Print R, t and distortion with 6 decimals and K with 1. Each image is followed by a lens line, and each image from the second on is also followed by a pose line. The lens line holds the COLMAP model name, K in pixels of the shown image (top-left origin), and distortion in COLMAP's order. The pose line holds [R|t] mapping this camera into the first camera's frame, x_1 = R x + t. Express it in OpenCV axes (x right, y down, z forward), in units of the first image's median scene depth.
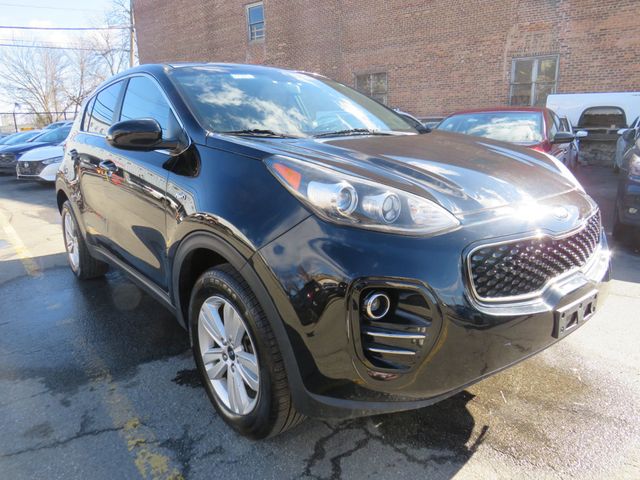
lens RADIAL K [[447.3, 0, 310.7], [0, 447.3, 241.3], [0, 0, 1]] dist [-0.012683, -0.000819]
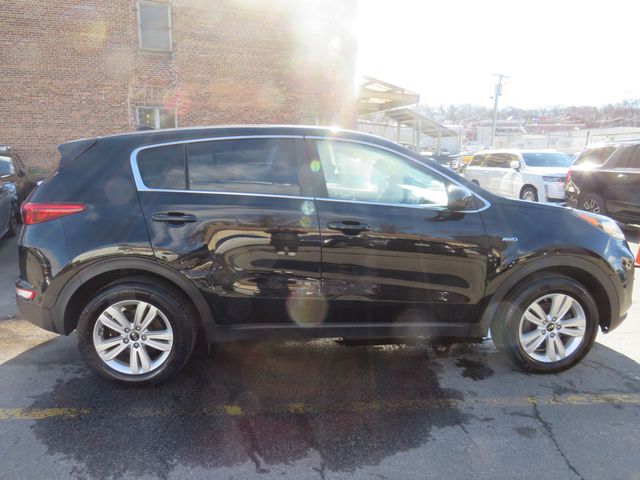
lens RADIAL K [[447.3, 0, 310.7], [0, 447.3, 241.3], [0, 0, 1]] dist [-0.012683, -0.000819]
pose [[0.584955, -0.122977, 0.801688, -0.199894], [0.187134, 0.982233, 0.014129, -0.024967], [-0.789182, 0.141758, 0.597576, 0.067596]]
